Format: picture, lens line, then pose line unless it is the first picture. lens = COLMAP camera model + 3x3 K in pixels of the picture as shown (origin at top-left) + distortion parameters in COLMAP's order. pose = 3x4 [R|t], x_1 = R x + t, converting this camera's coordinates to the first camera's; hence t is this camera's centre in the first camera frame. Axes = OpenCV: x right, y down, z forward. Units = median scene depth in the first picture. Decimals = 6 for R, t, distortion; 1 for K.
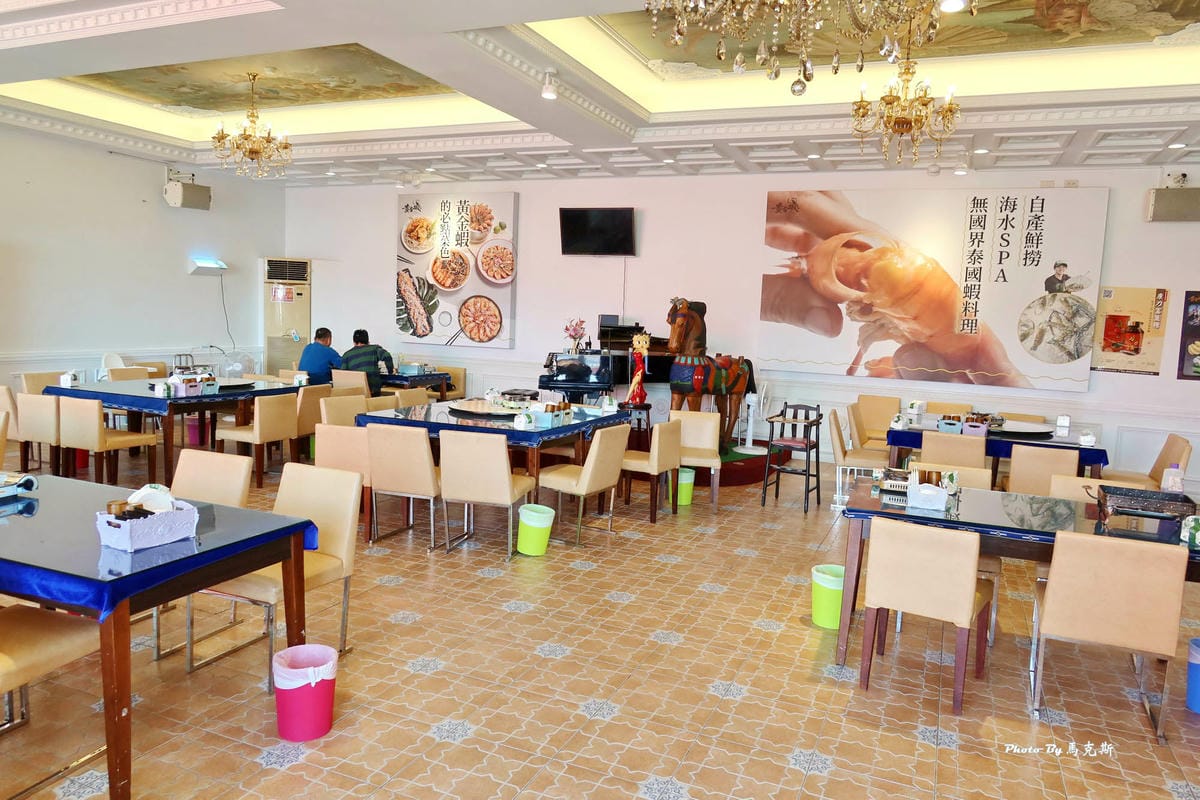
lens RADIAL K [[826.6, 0, 602.4], [0, 826.6, 400.4], [0, 0, 1]] dist [-0.032593, 0.002509]
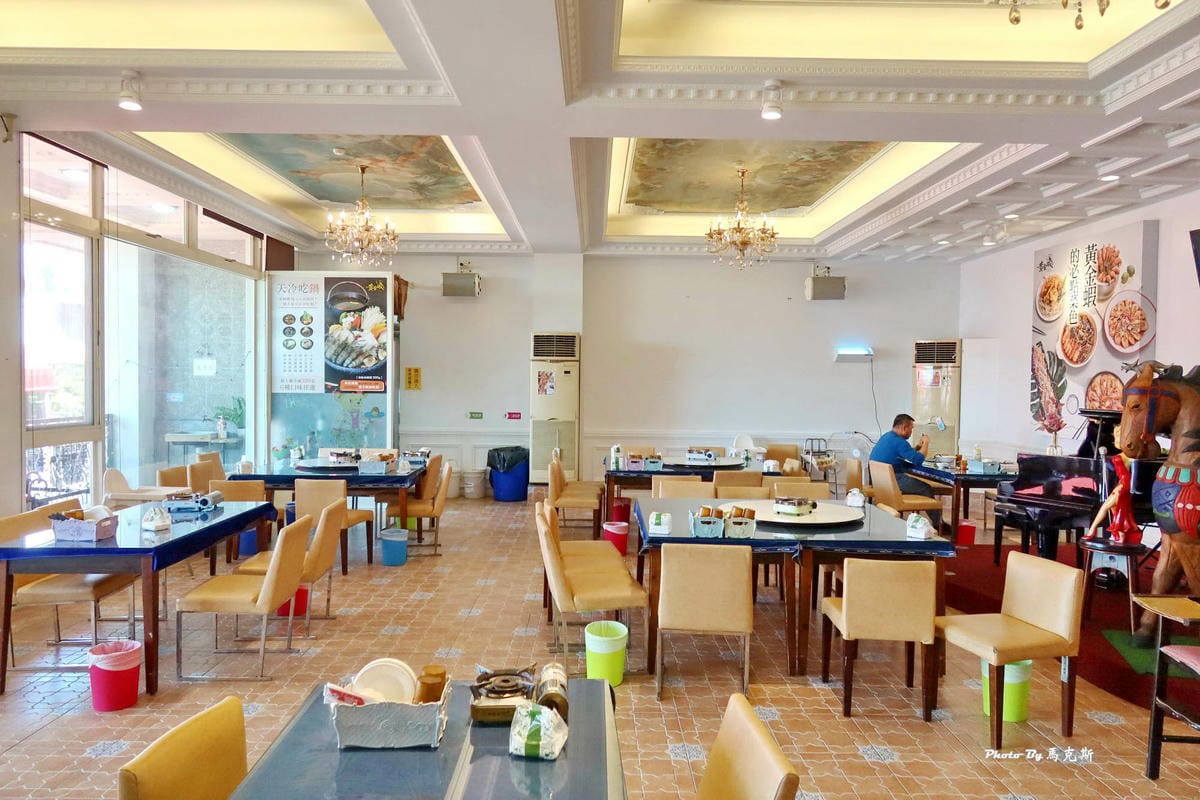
lens RADIAL K [[826.6, 0, 604.1], [0, 826.6, 400.7], [0, 0, 1]] dist [-0.032593, 0.002509]
pose [[0.364834, -0.009626, -0.931023, 0.348442], [-0.095325, 0.994306, -0.047634, -0.026718], [0.926180, 0.106128, 0.361839, 0.341139]]
